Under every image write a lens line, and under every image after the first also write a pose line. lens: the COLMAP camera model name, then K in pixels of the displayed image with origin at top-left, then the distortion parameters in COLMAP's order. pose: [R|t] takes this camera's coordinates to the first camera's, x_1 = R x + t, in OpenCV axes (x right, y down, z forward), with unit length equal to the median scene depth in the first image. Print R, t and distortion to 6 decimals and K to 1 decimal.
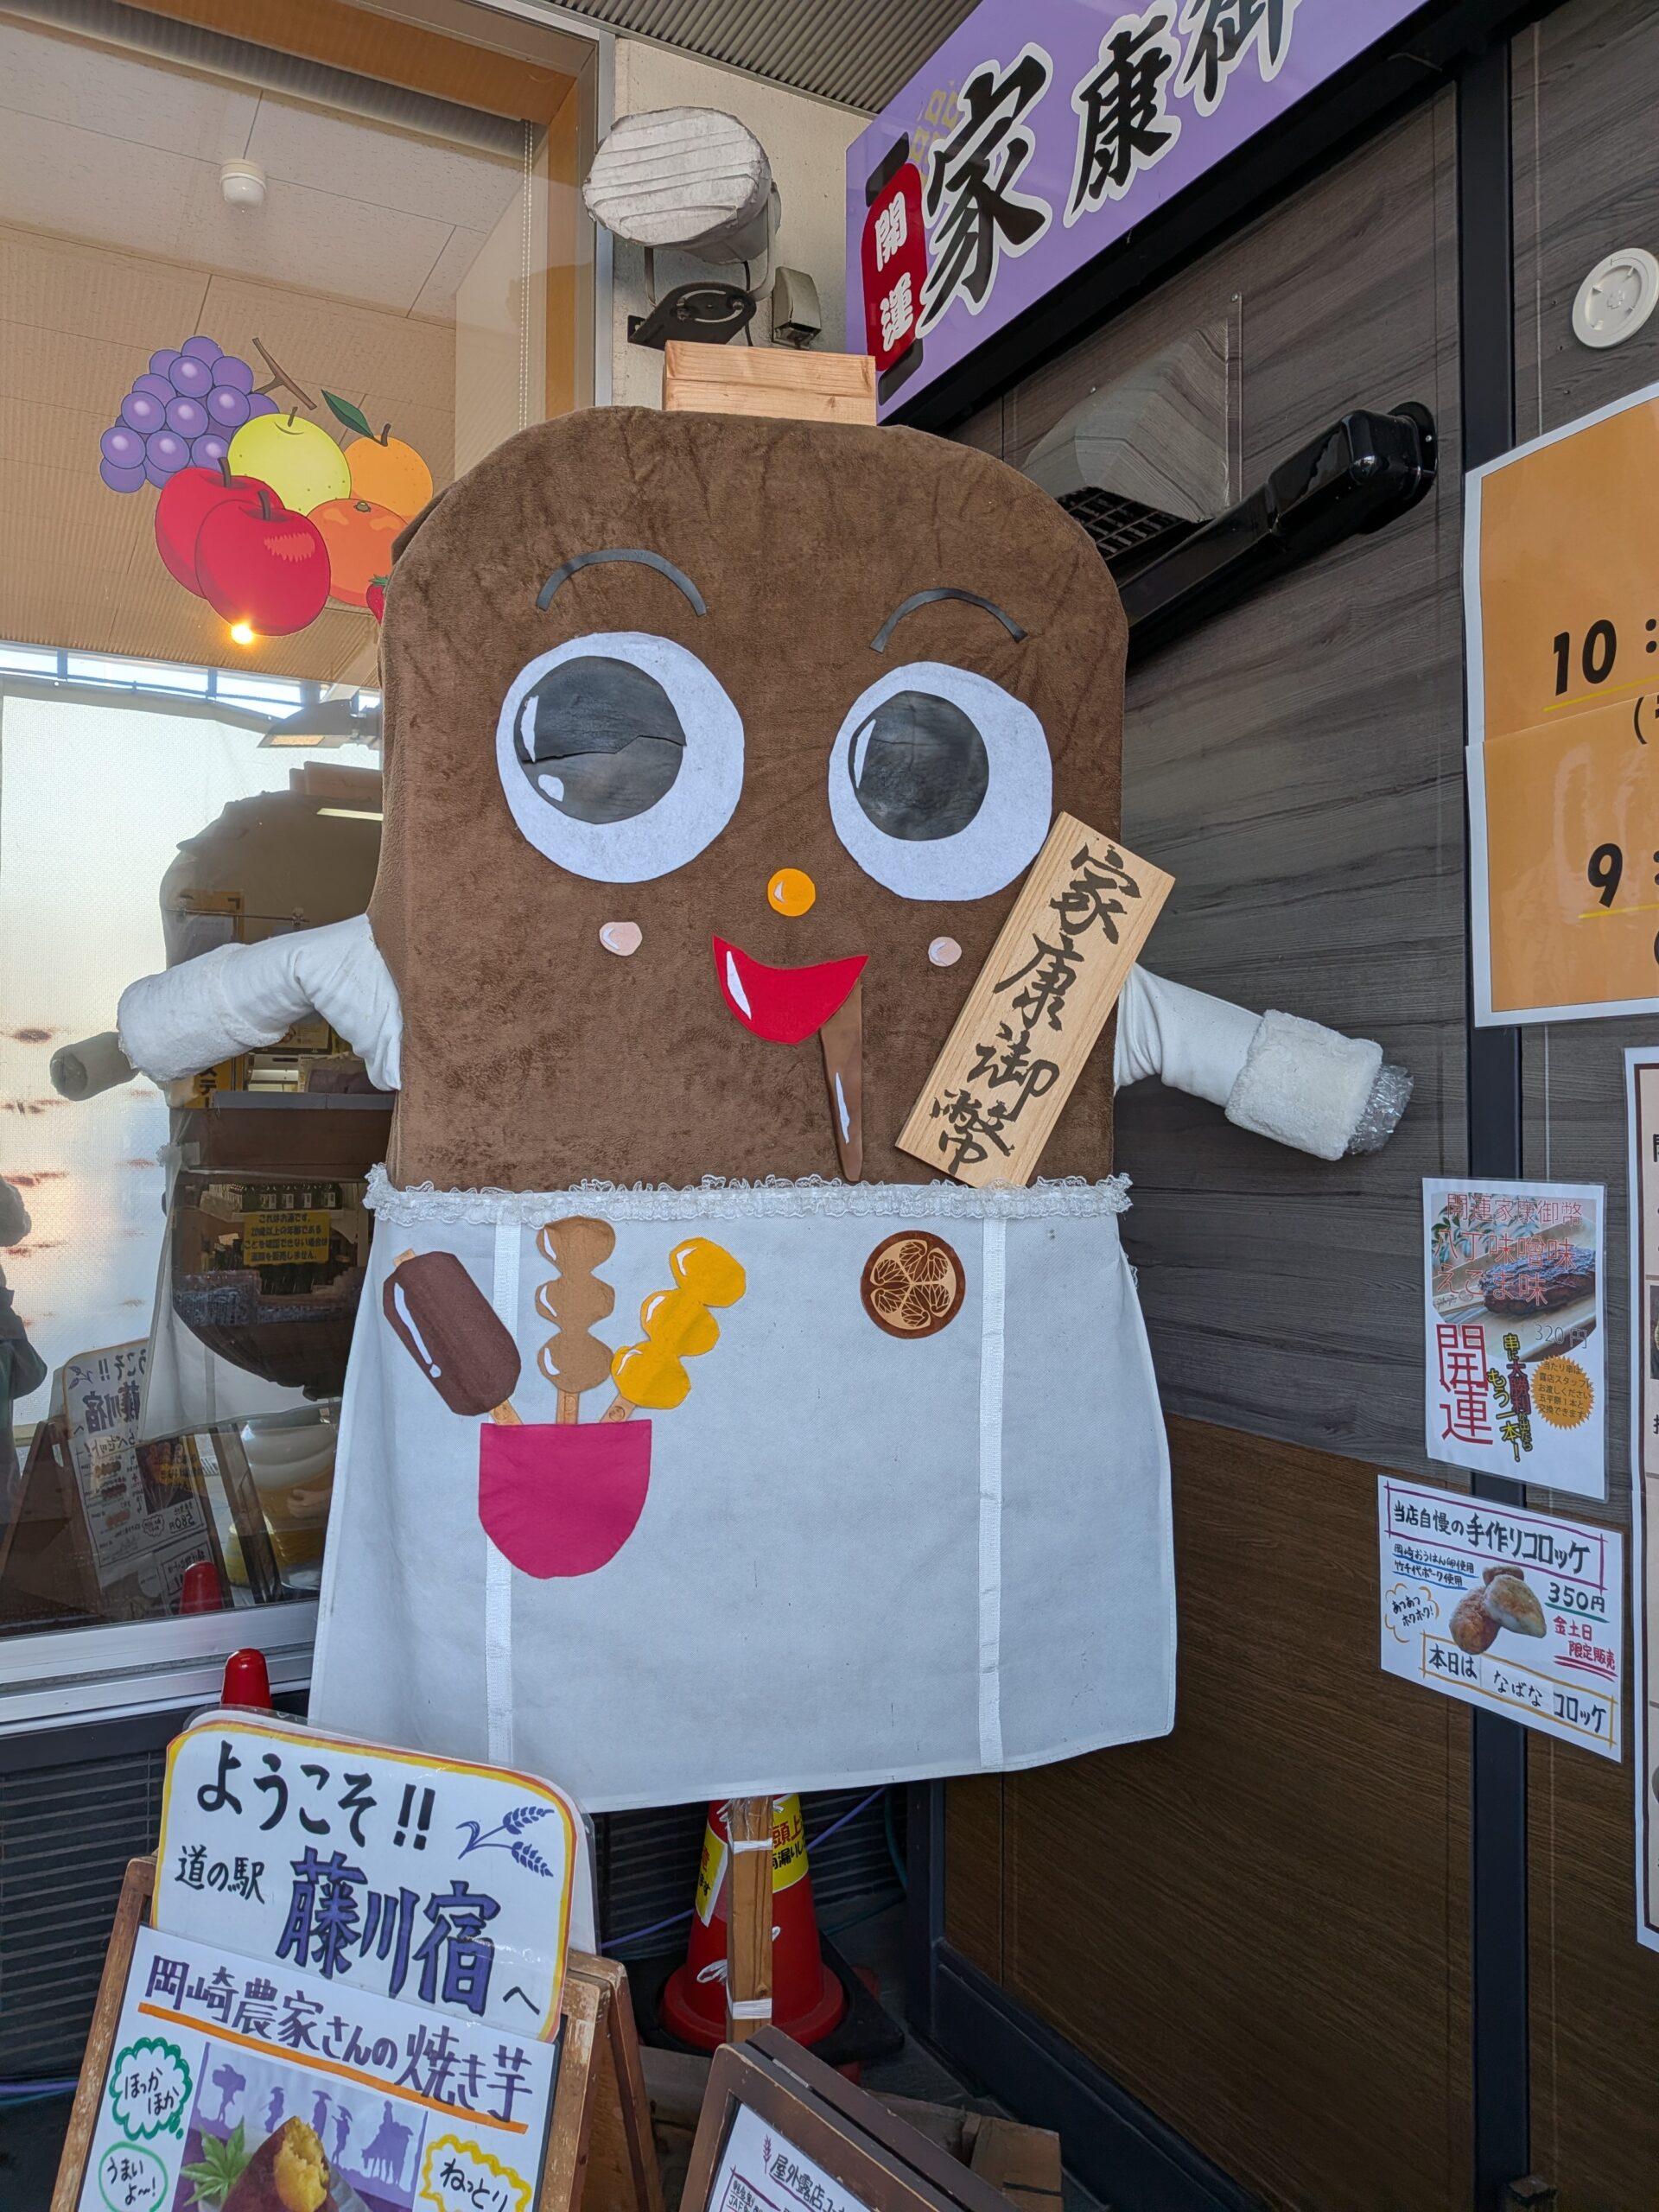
lens RADIAL K [[1637.7, 0, 831.1], [0, 1637.7, 1096.2], [0, 0, 1]] dist [0.031868, -0.042889]
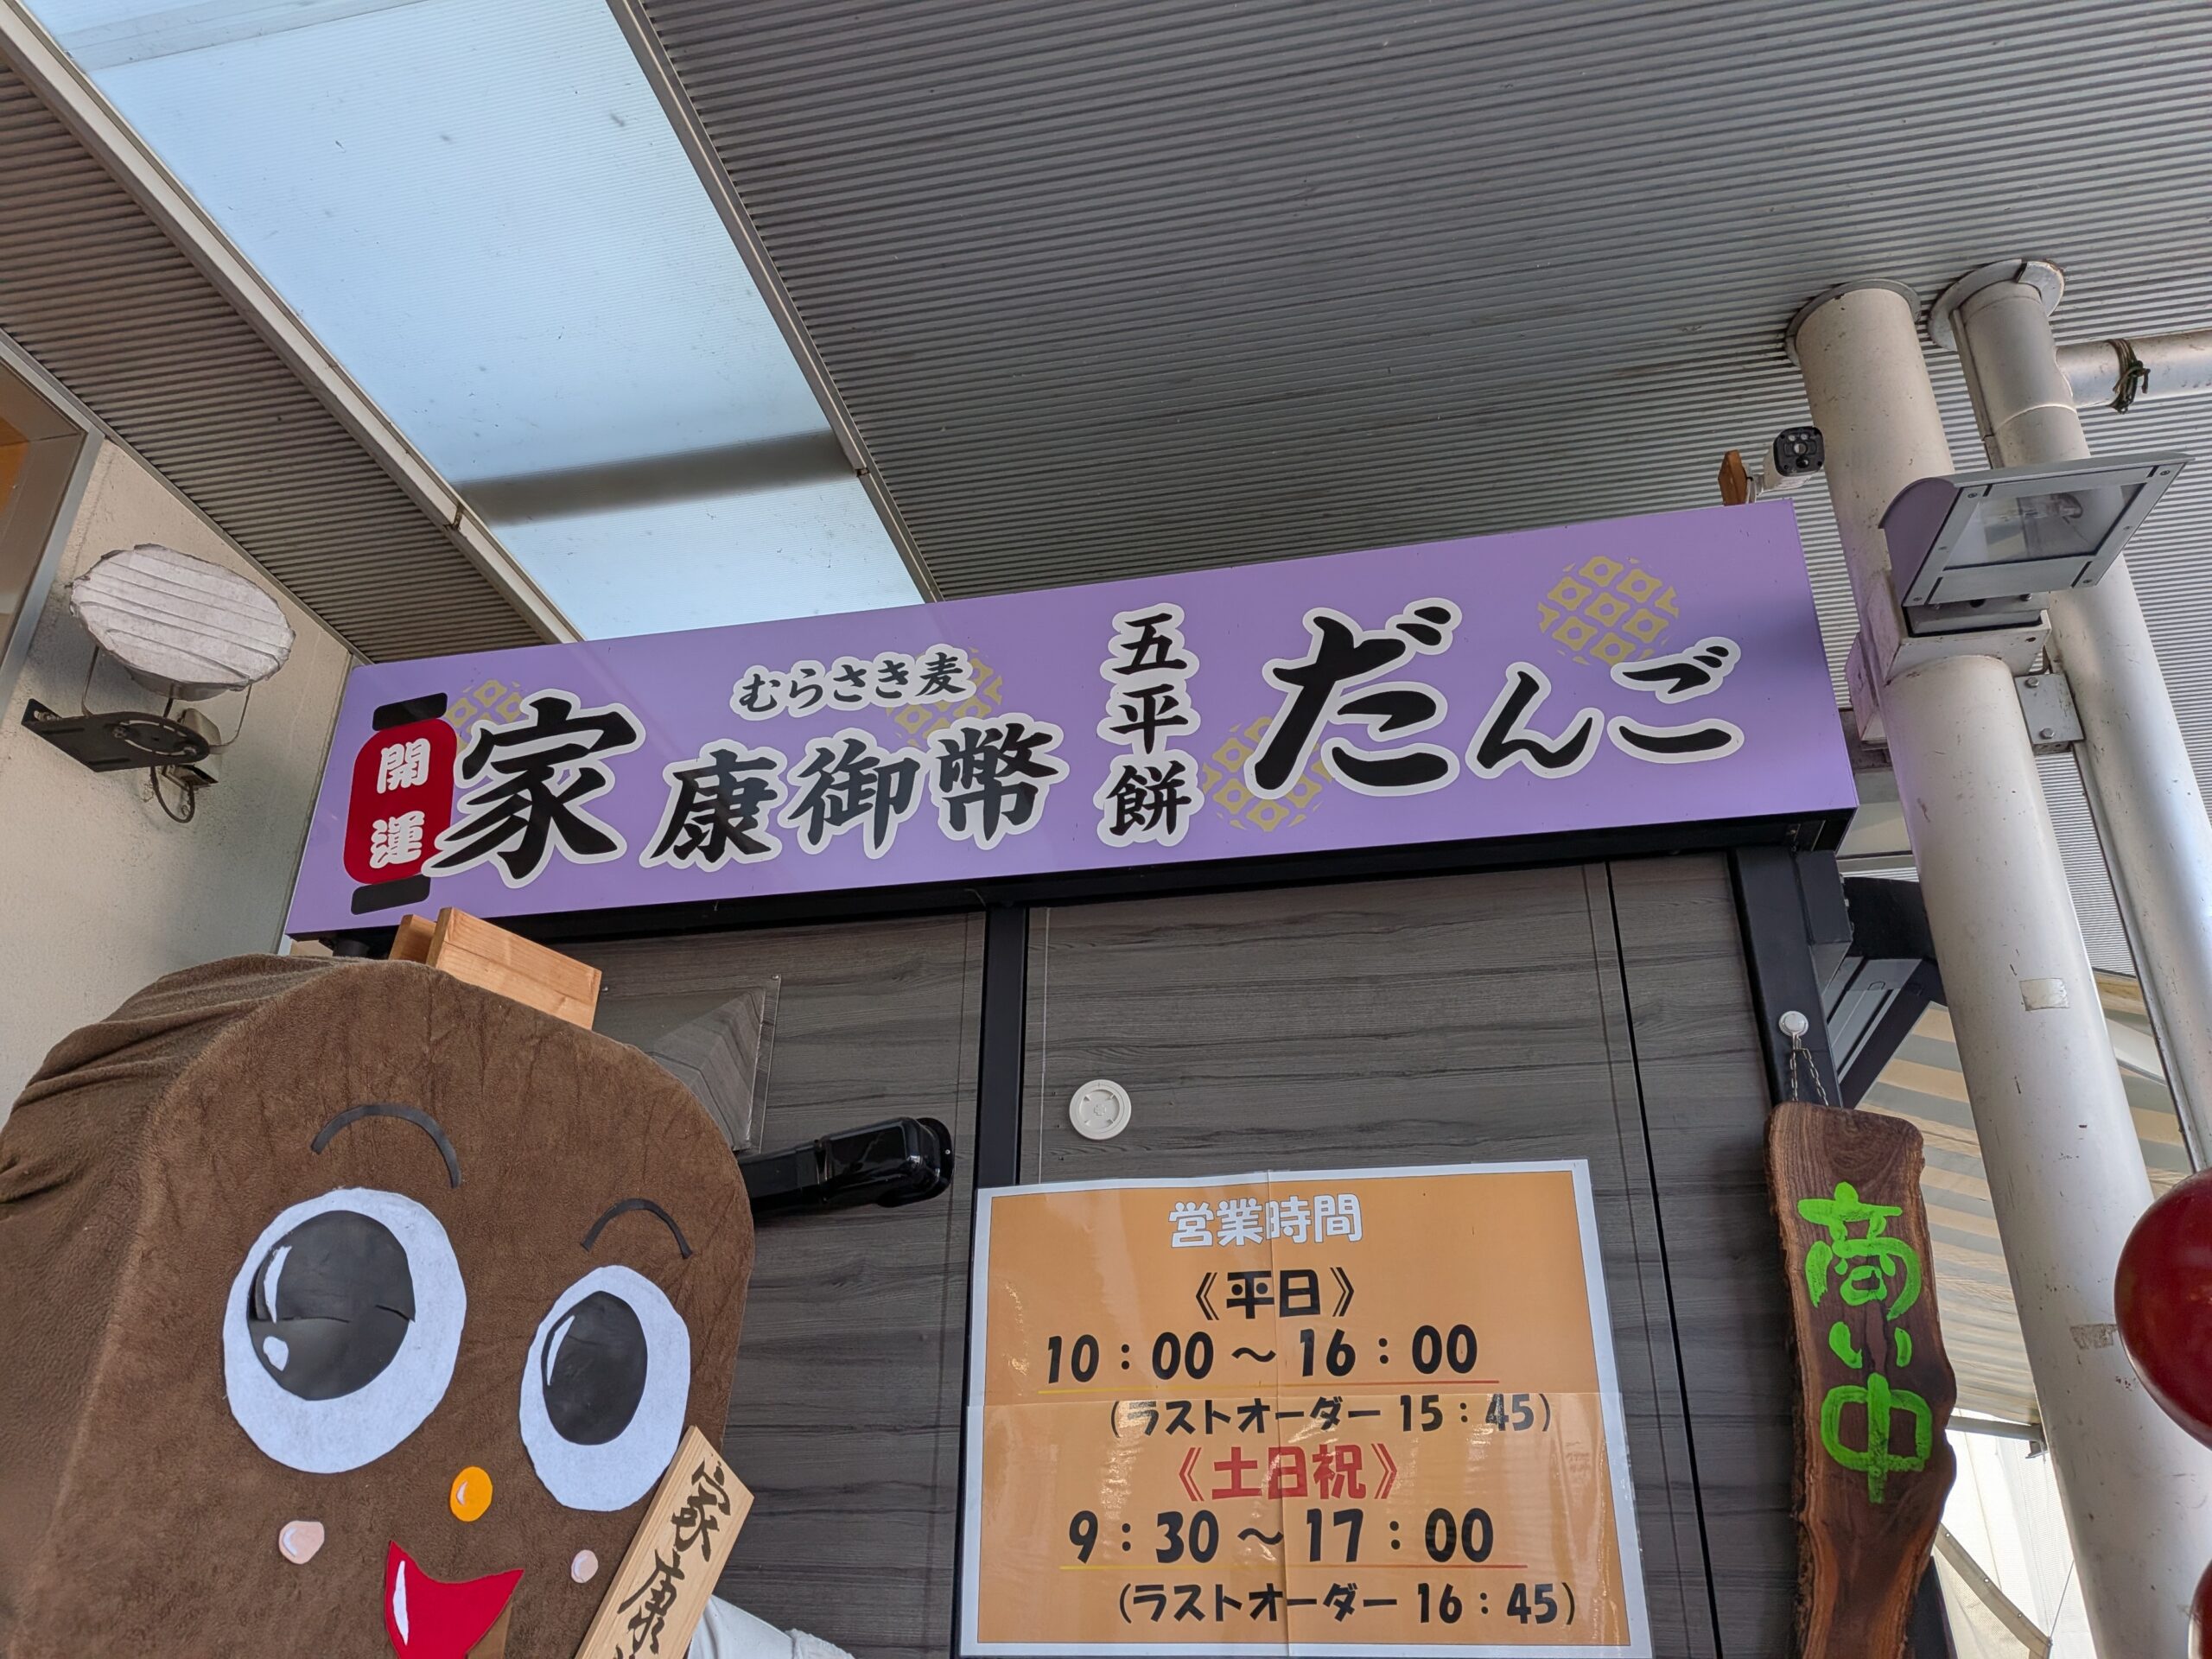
lens RADIAL K [[1637.7, 0, 1121.2], [0, 1637.7, 842.8], [0, 0, 1]] dist [0.031868, -0.042889]
pose [[0.625807, 0.346662, 0.698707, -0.569711], [-0.030883, 0.906114, -0.421905, -0.074445], [-0.779366, 0.242453, 0.577759, 0.070353]]
